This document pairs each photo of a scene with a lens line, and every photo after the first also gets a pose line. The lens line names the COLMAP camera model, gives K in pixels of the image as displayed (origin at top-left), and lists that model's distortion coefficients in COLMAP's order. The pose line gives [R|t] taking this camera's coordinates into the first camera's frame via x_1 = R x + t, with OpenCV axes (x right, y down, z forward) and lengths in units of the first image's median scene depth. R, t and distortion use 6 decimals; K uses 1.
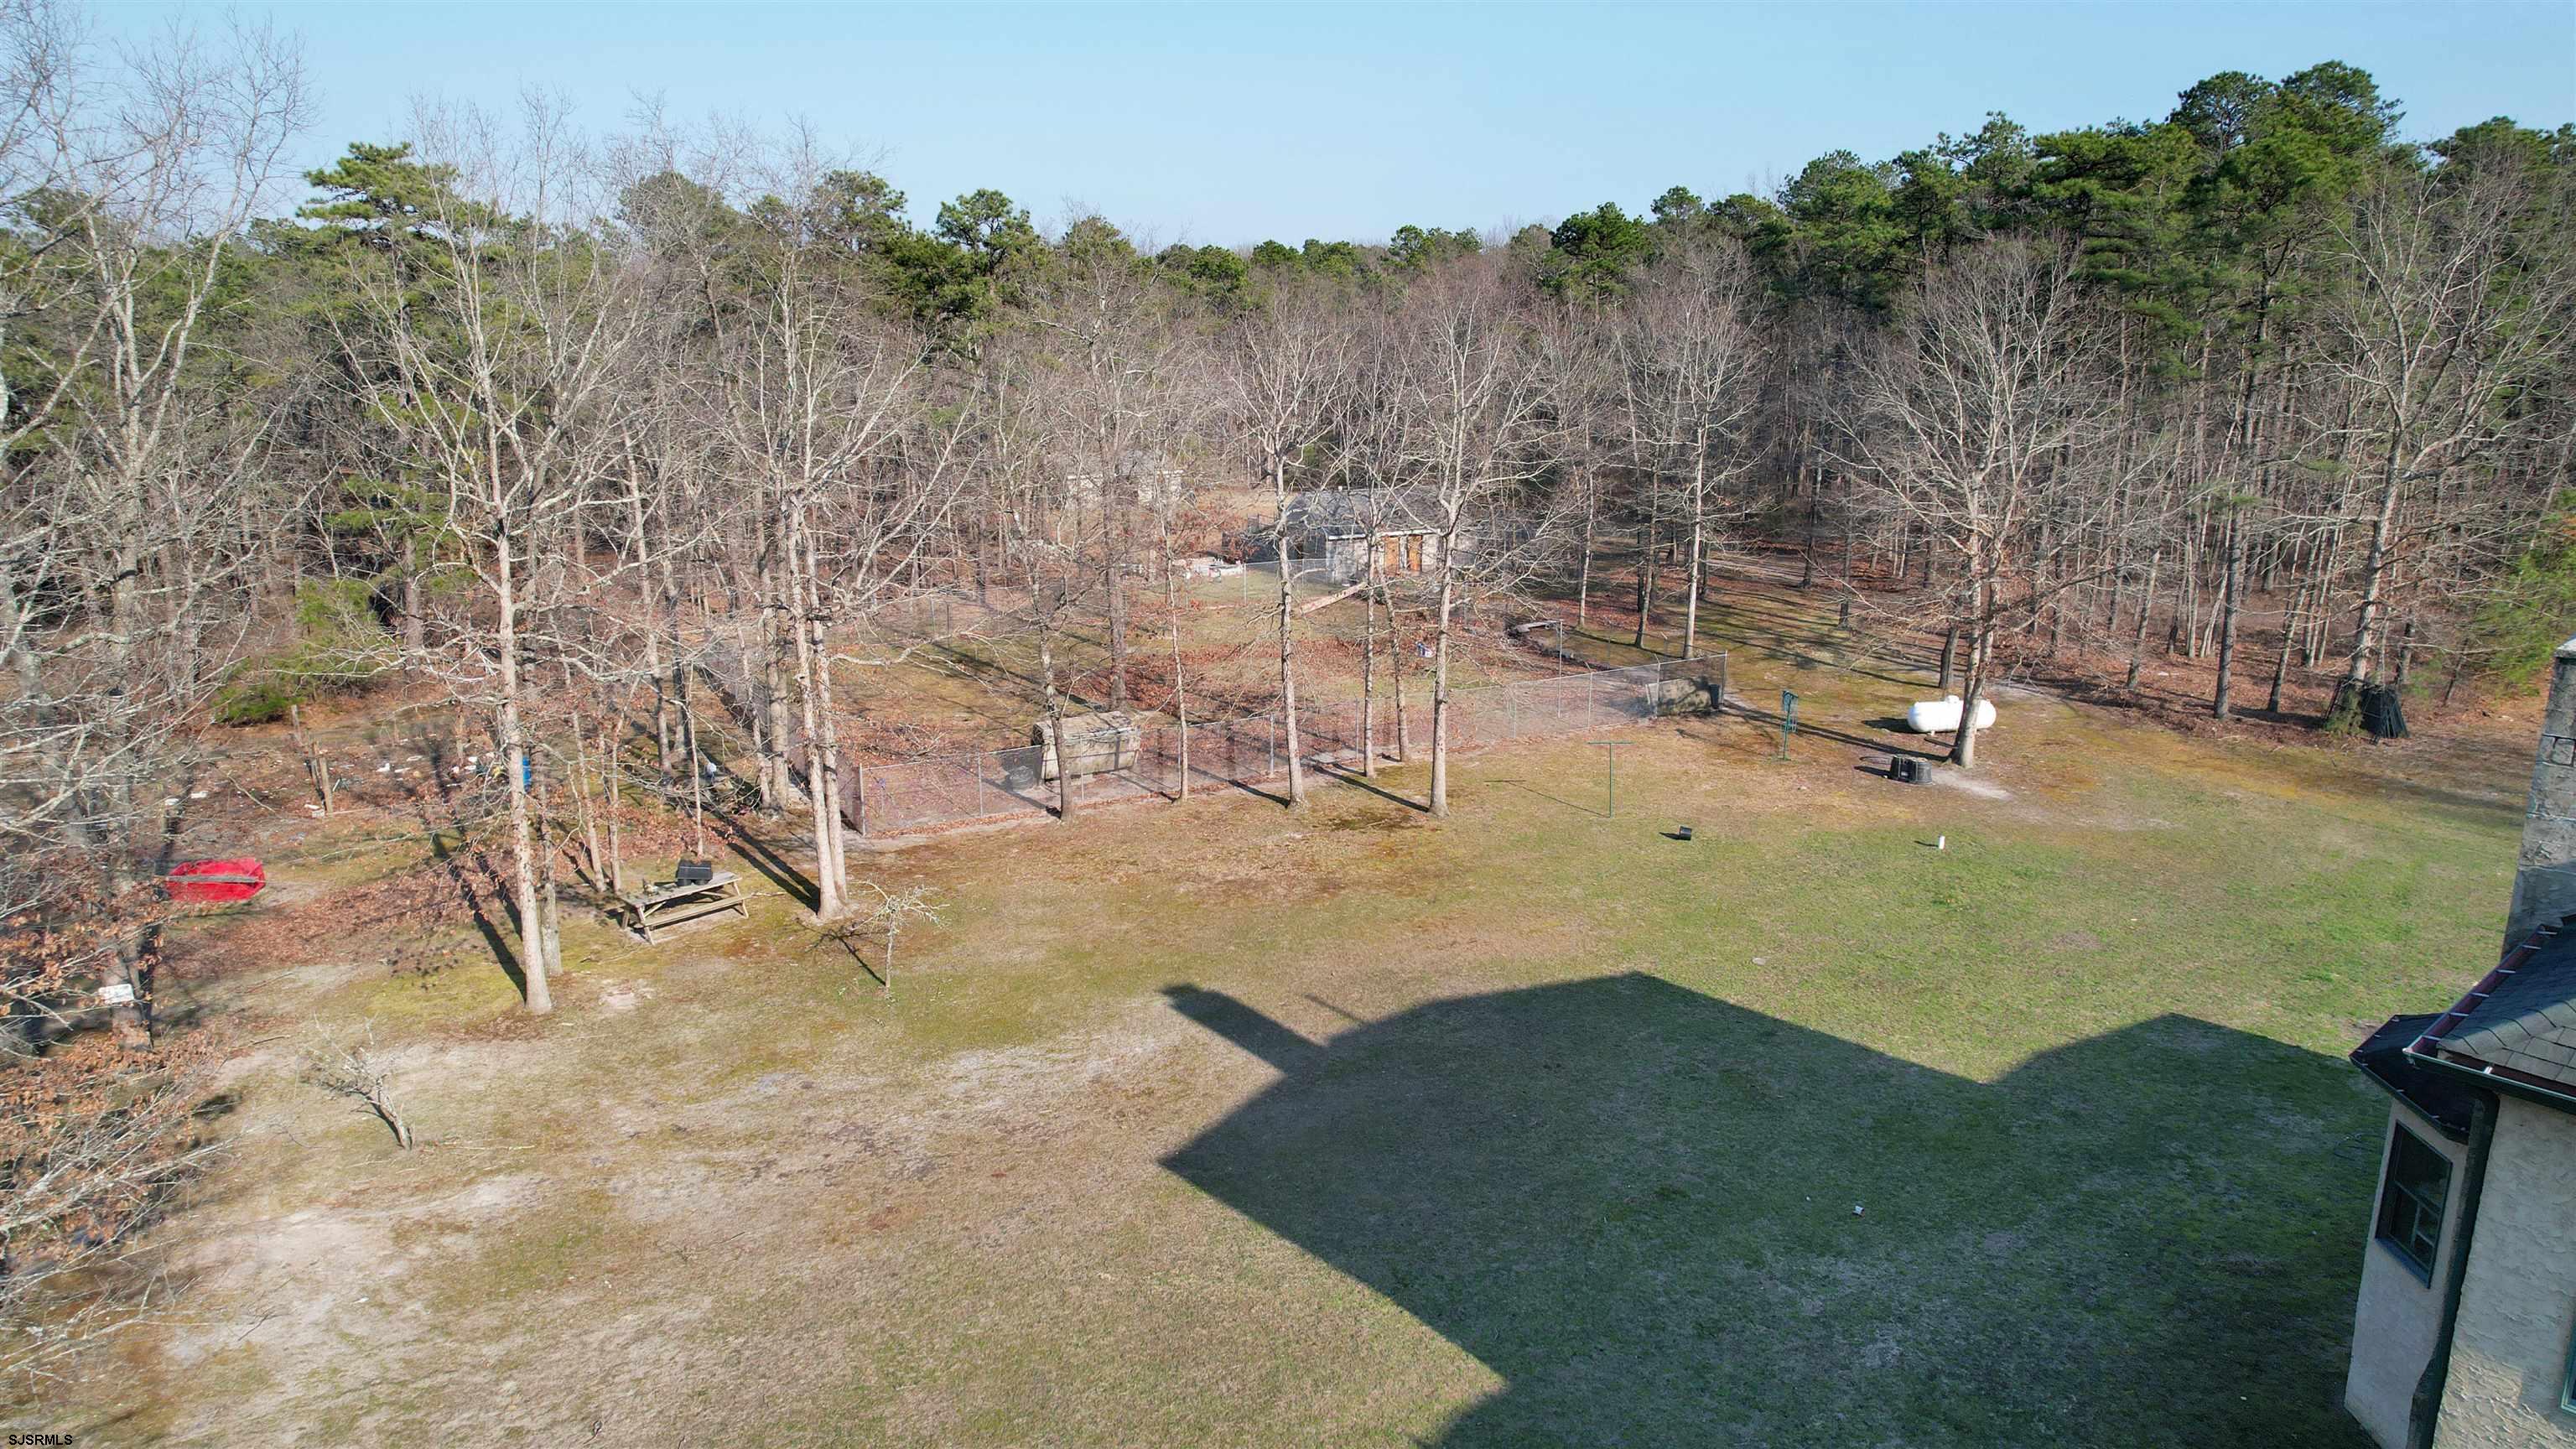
lens RADIAL K [[1688.7, 0, 1292.7], [0, 1688.7, 733.5], [0, 0, 1]] dist [0.000535, 0.002593]
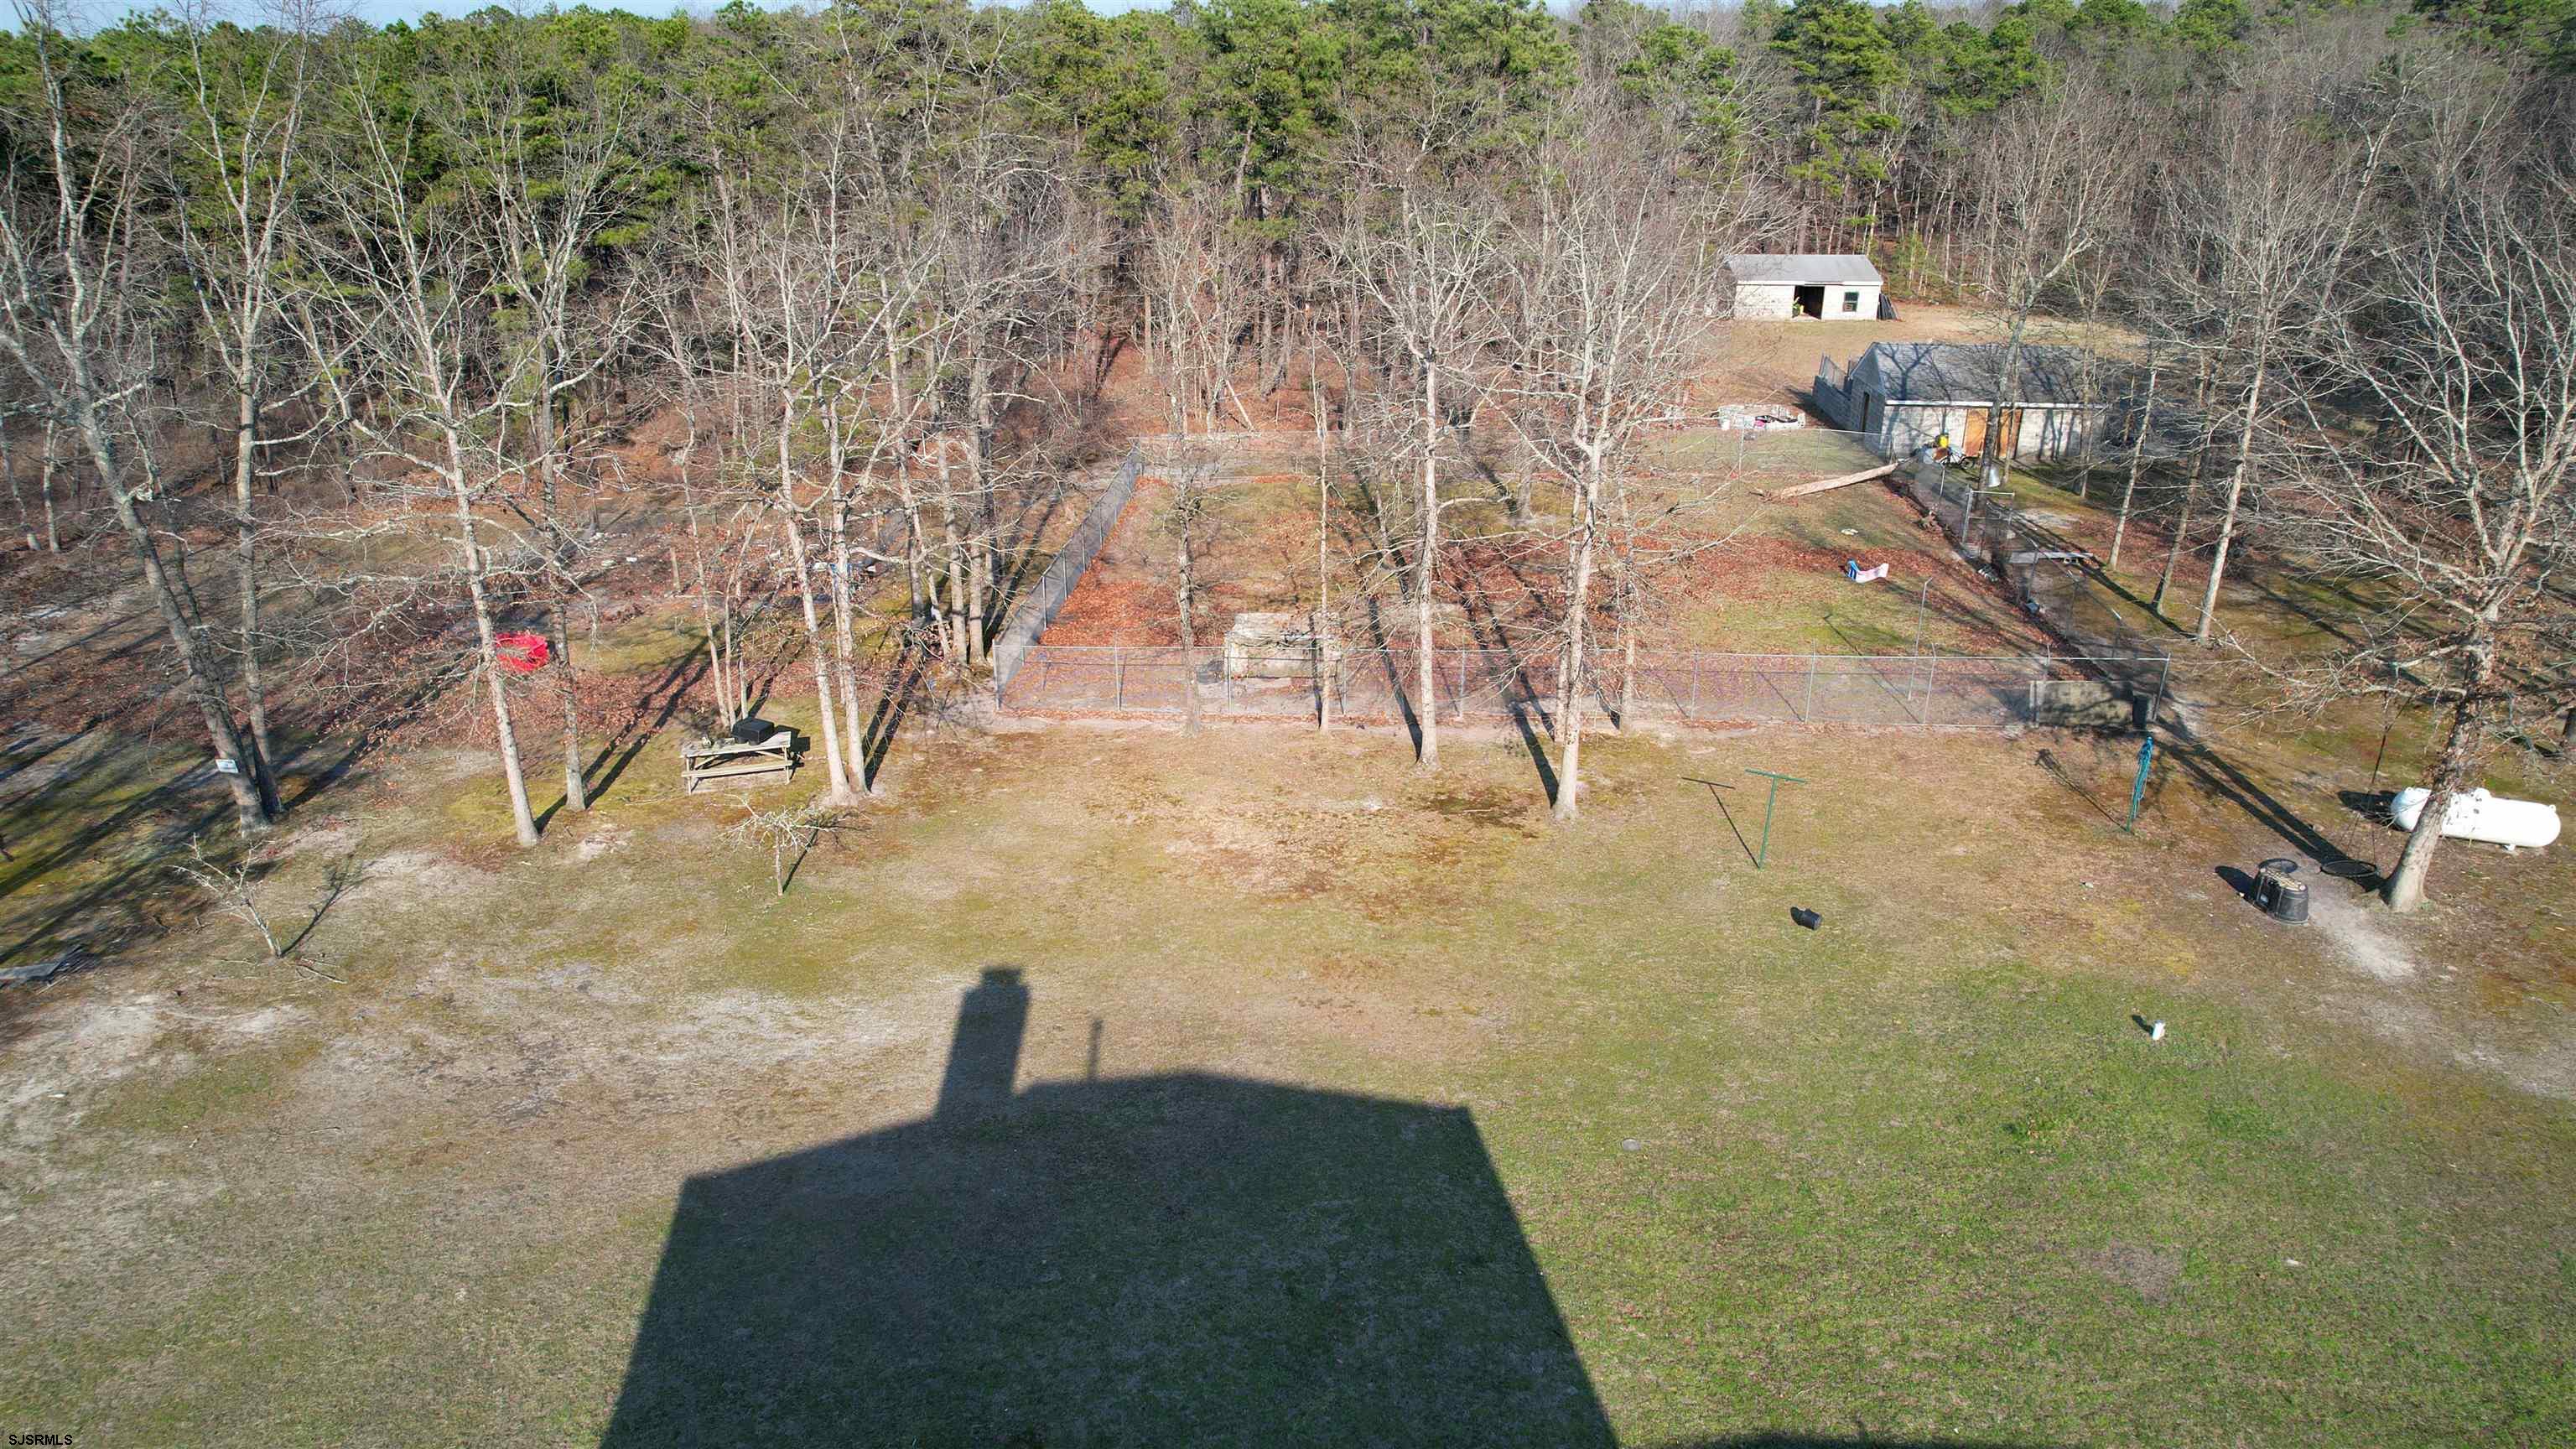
lens RADIAL K [[1688.7, 0, 1290.2], [0, 1688.7, 716.9], [0, 0, 1]] dist [0.000535, 0.002593]
pose [[0.847482, 0.194643, -0.493851, 0.384866], [-0.124625, 0.977301, 0.171323, -0.127322], [0.515987, -0.083647, 0.852502, 0.237657]]
